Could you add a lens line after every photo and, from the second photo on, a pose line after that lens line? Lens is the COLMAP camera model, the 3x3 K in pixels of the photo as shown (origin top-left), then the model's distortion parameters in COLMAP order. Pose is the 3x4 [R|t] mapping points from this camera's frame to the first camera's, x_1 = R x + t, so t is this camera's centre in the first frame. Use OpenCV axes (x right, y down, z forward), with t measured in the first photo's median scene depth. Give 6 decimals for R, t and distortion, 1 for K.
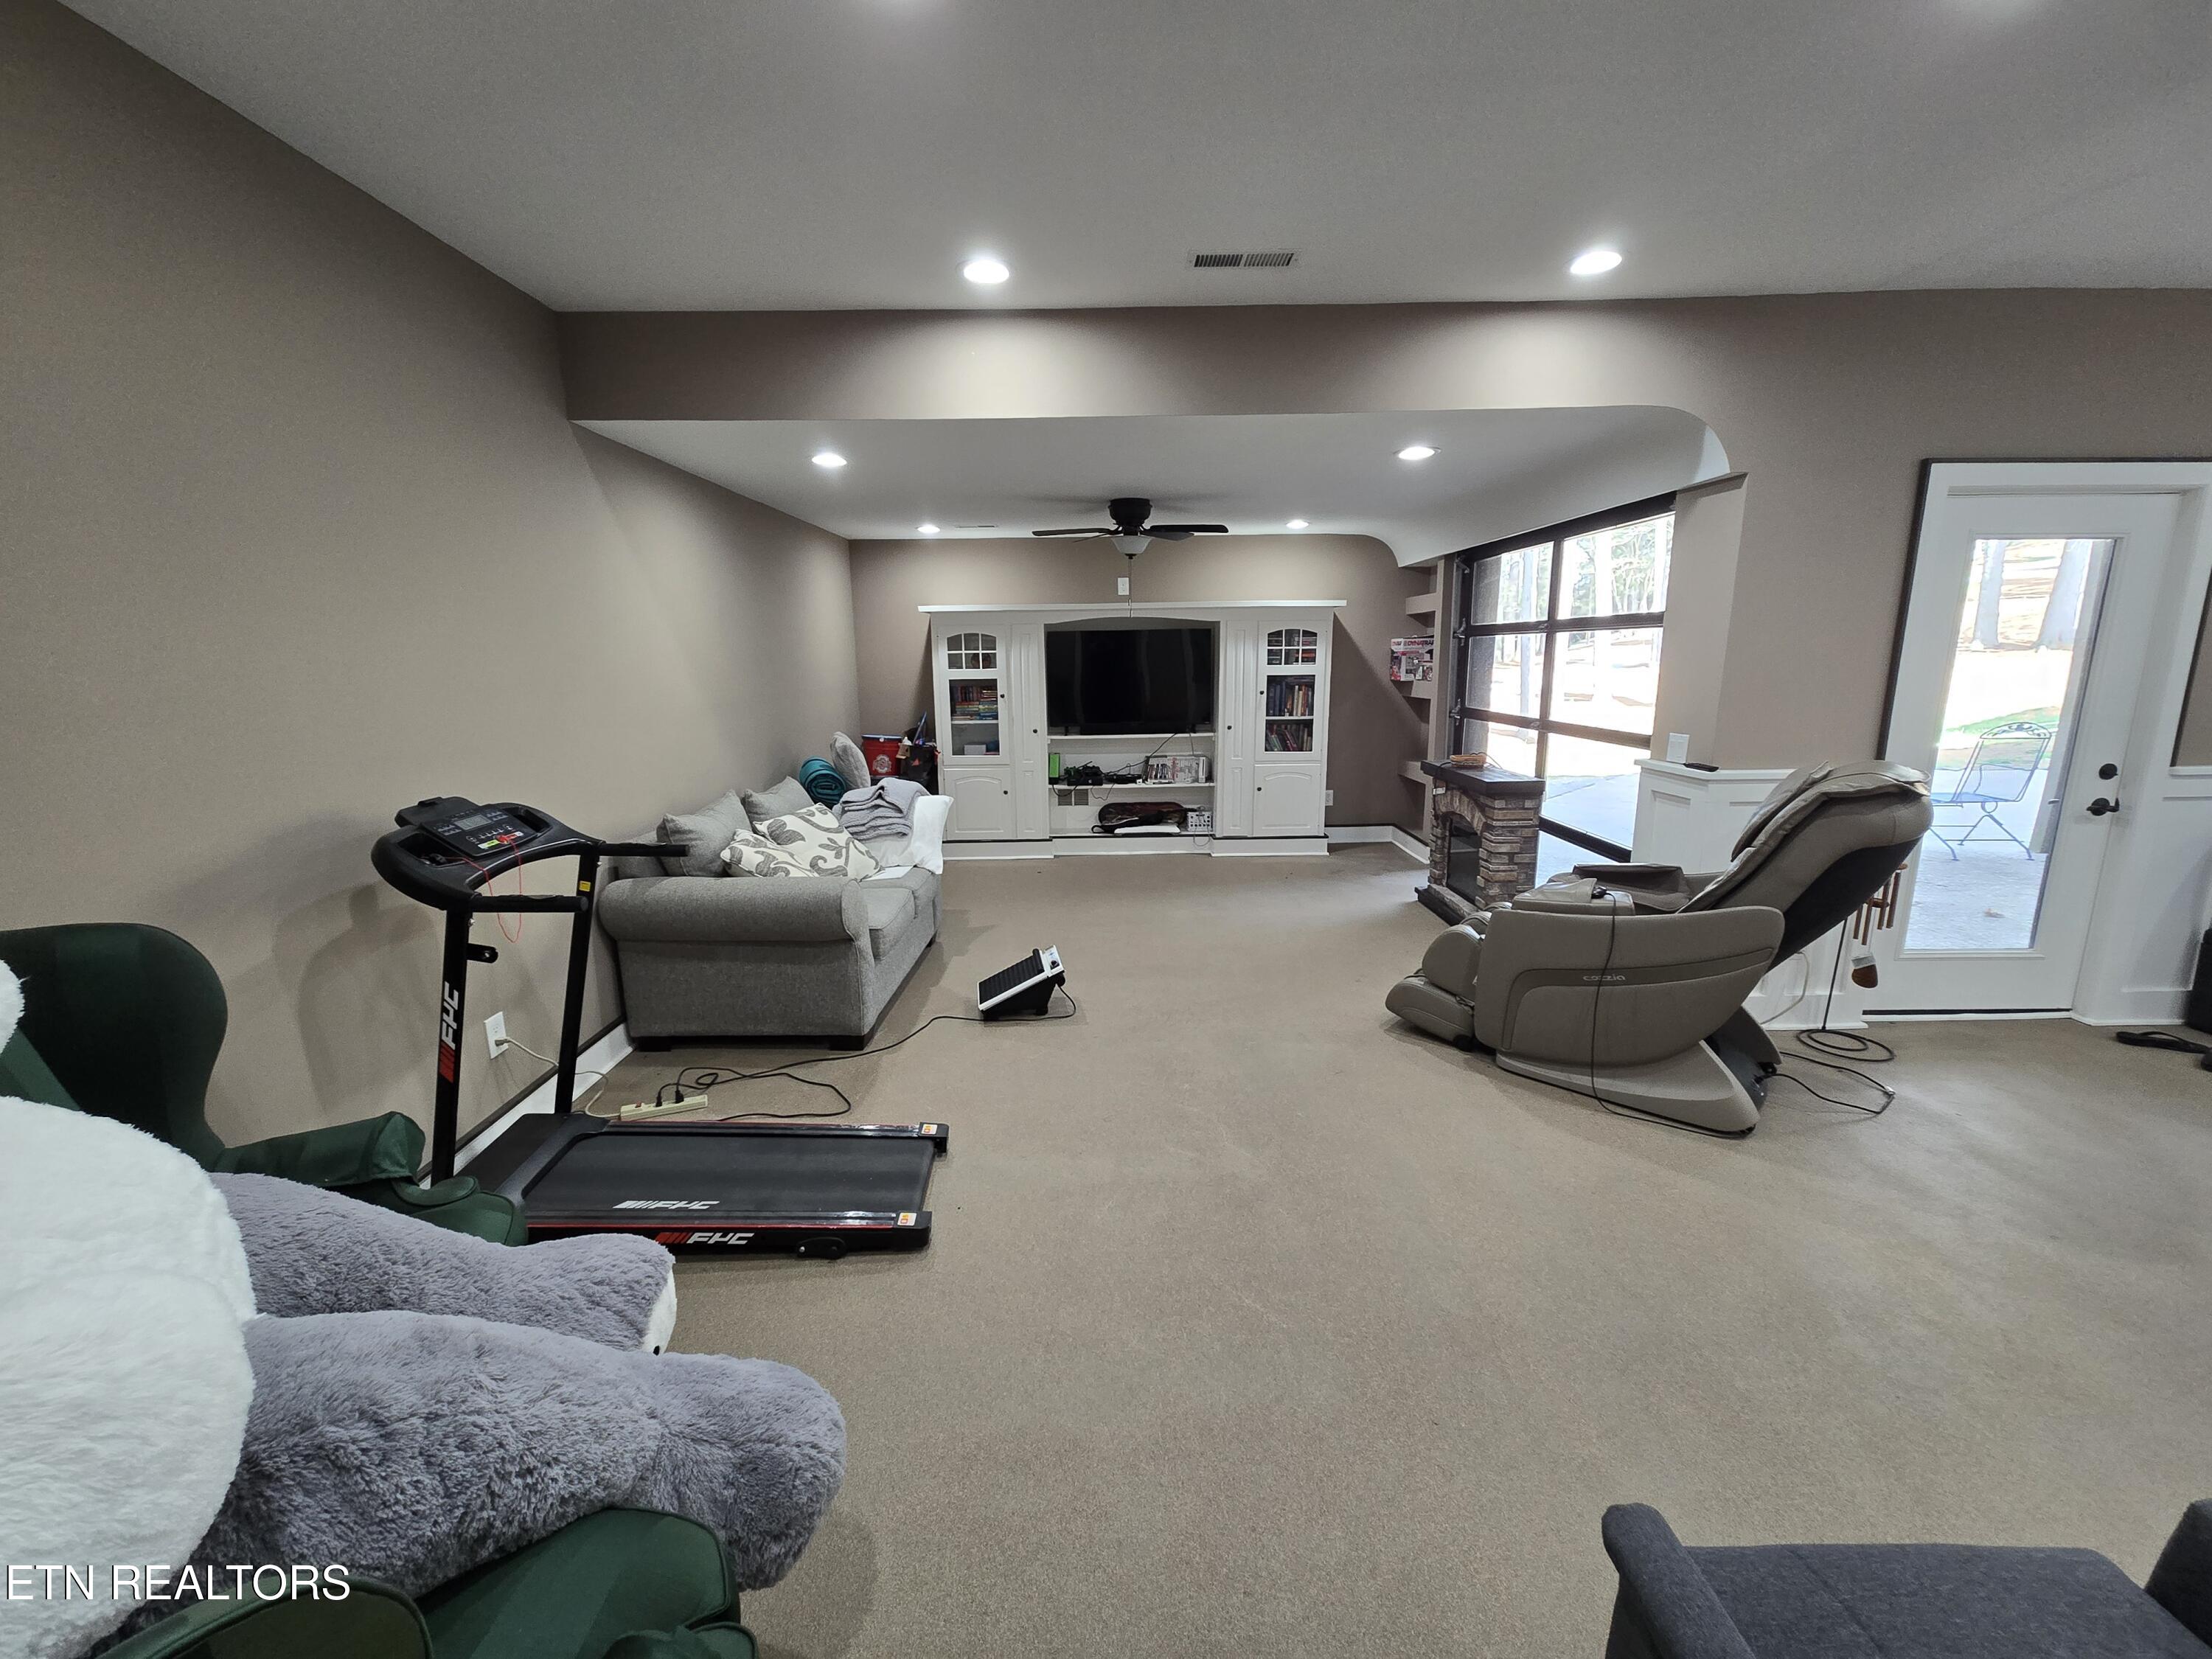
lens RADIAL K [[903.8, 0, 1104.4], [0, 903.8, 831.3], [0, 0, 1]] dist [0.000507, 0.000008]
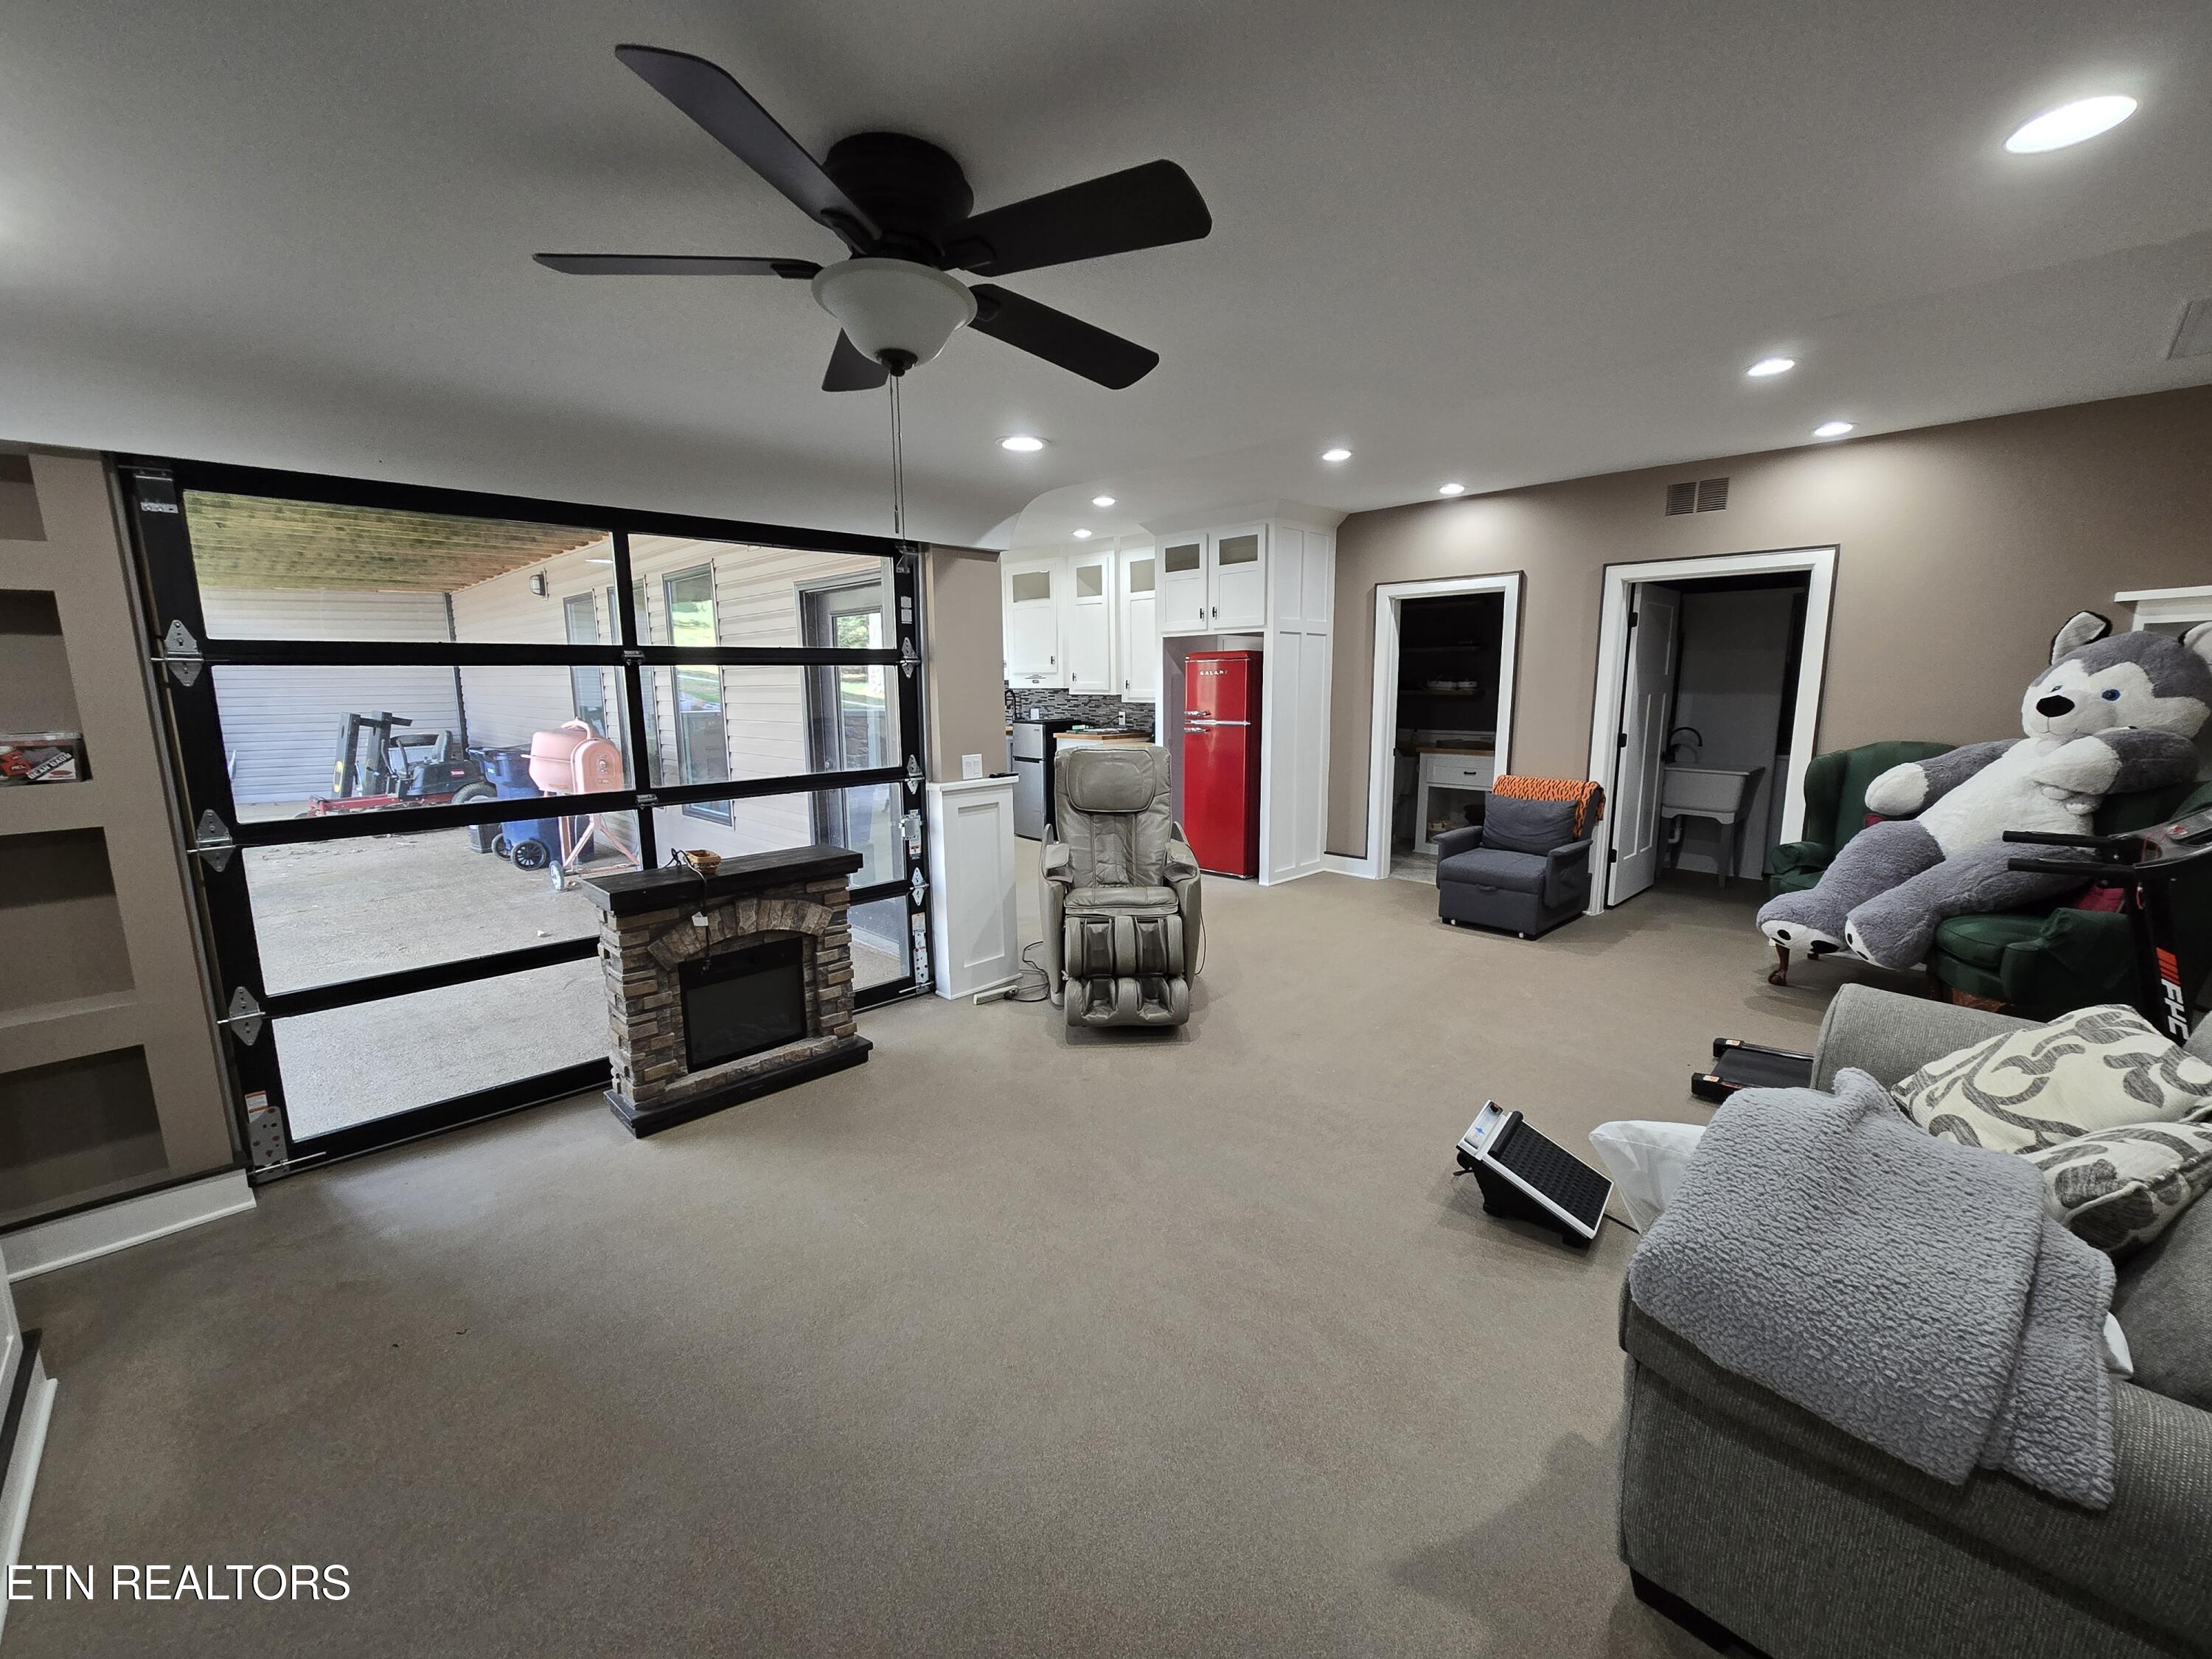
lens RADIAL K [[903.8, 0, 1104.4], [0, 903.8, 826.2], [0, 0, 1]] dist [0.000507, 0.000008]
pose [[-0.695277, -0.100370, 0.711699, -0.266128], [0.156115, 0.945472, 0.285852, -0.254239], [-0.701582, 0.309853, -0.641695, 1.277695]]
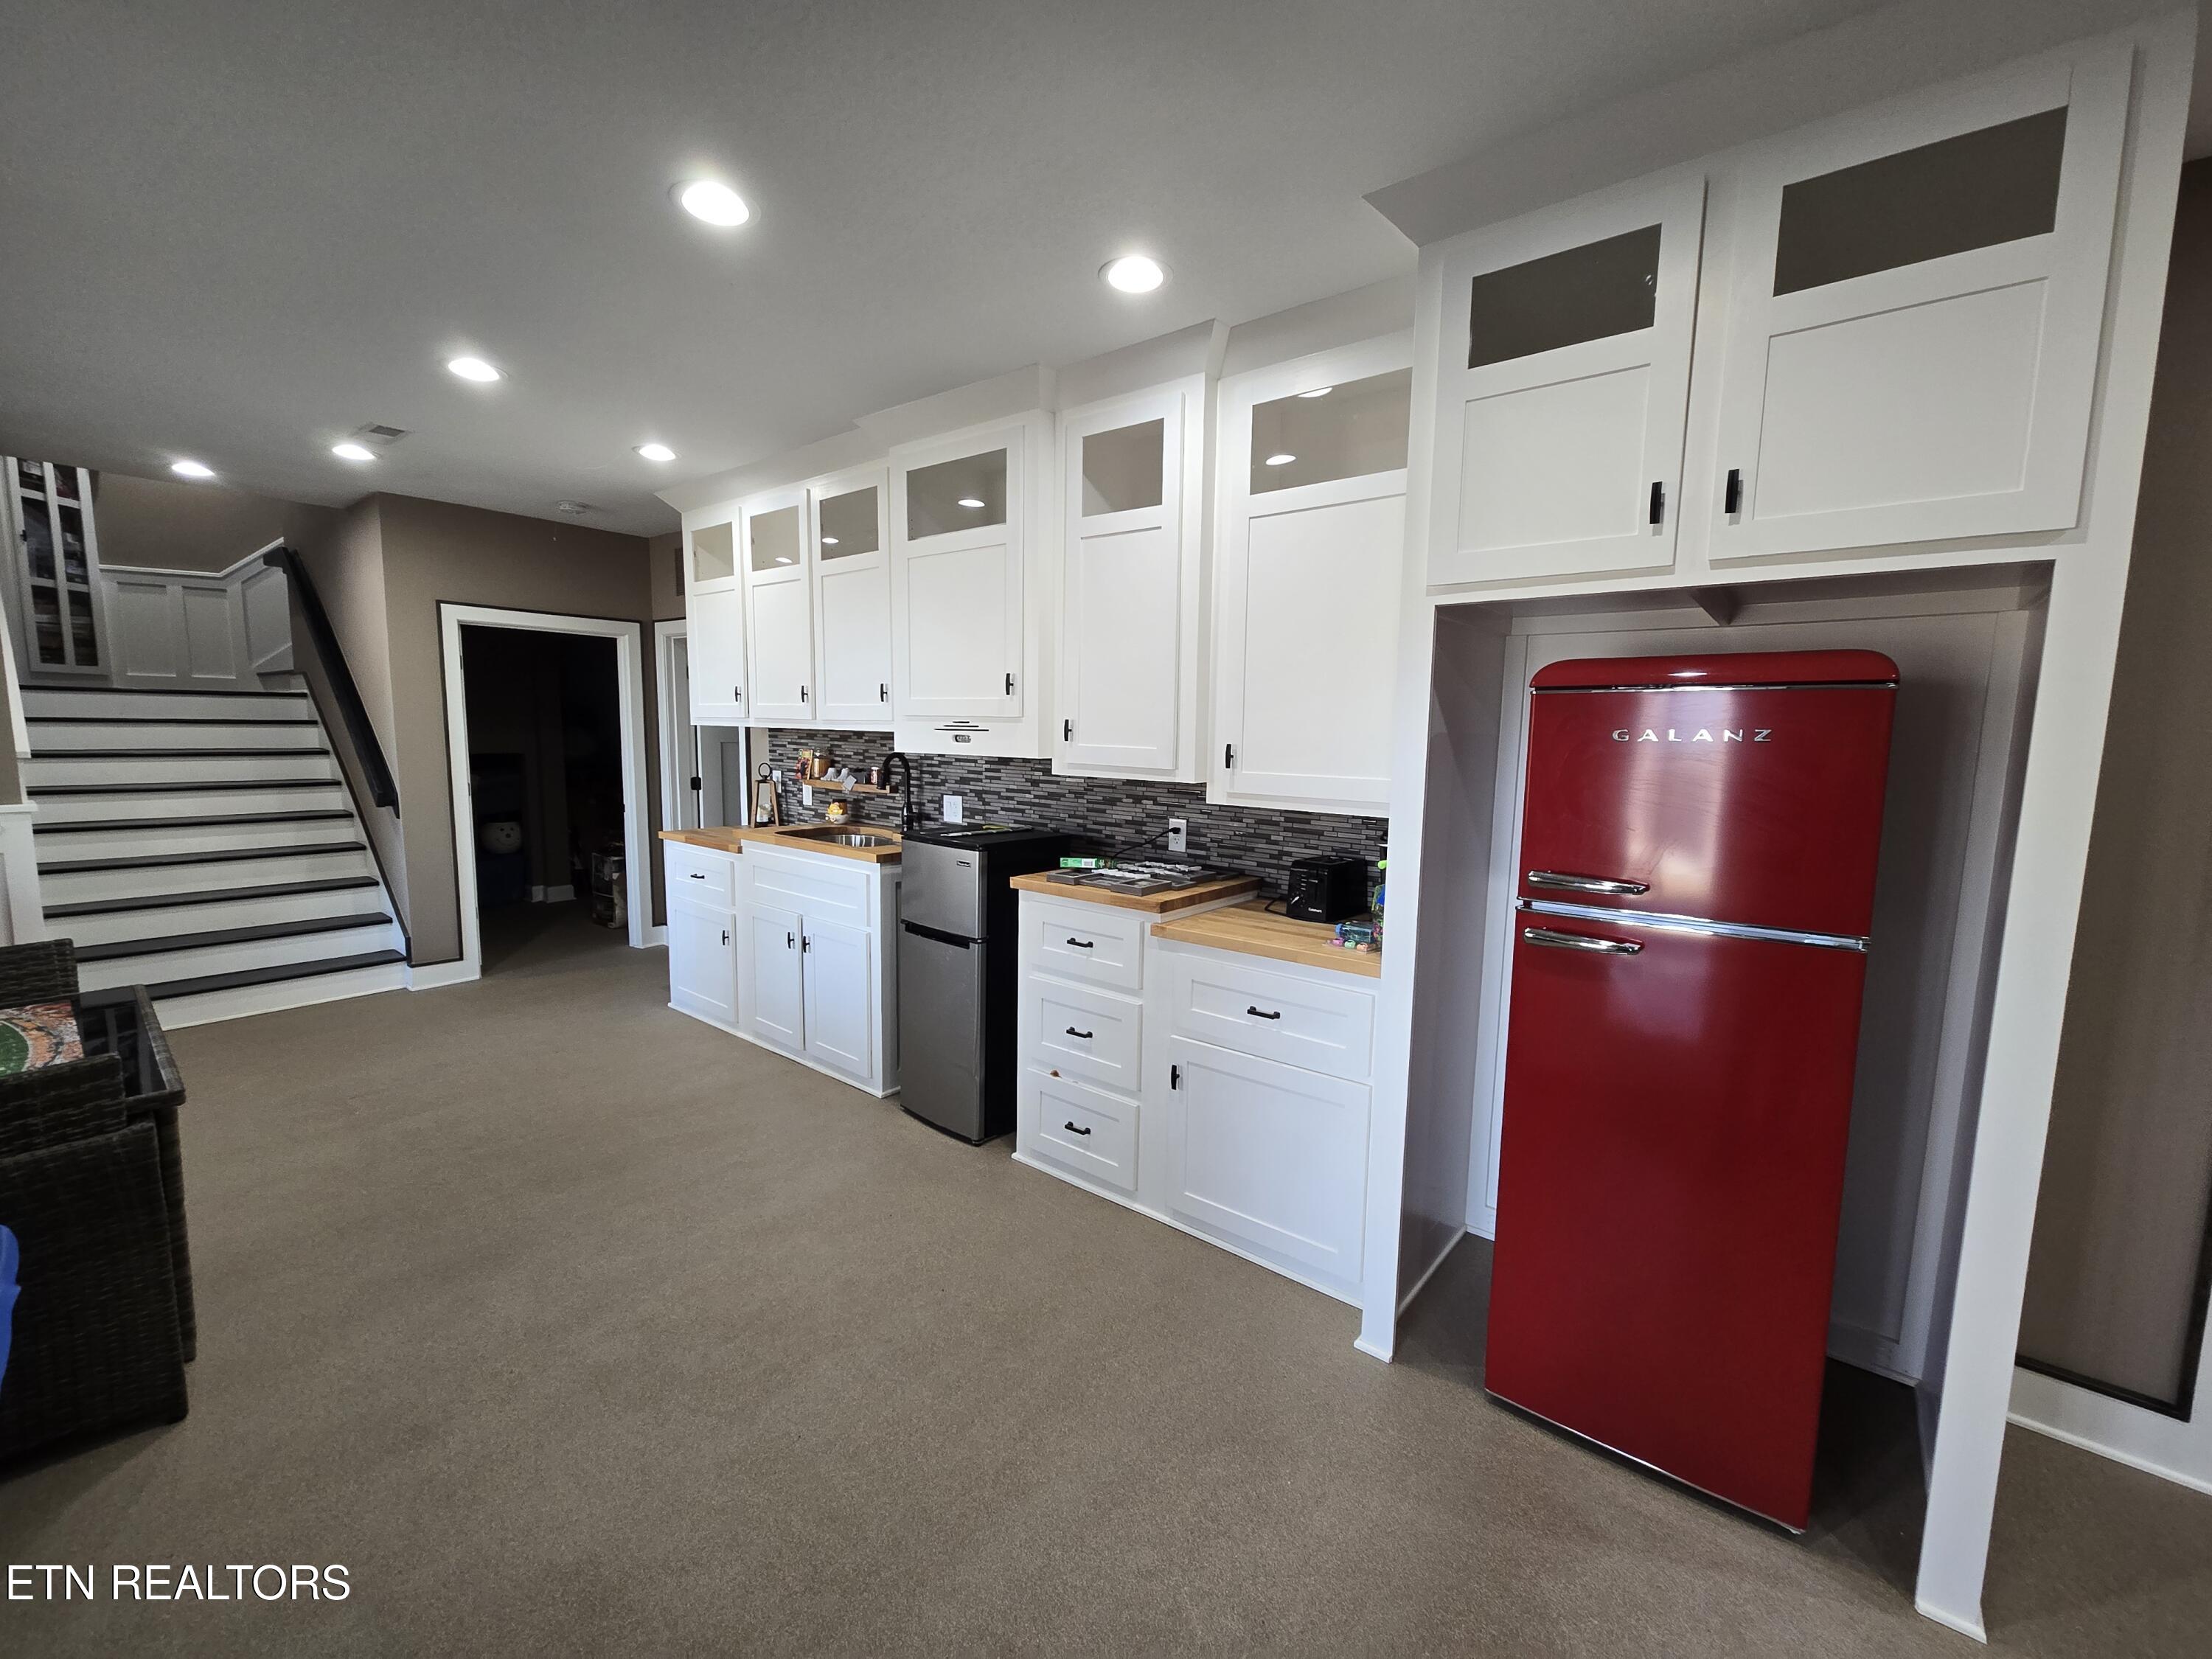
lens RADIAL K [[903.8, 0, 1109.0], [0, 903.8, 834.5], [0, 0, 1]] dist [0.000507, 0.000008]
pose [[-0.773948, -0.078742, 0.628334, 0.224157], [0.113625, 0.958867, 0.260121, -0.185476], [-0.622971, 0.272715, -0.733167, 0.892290]]
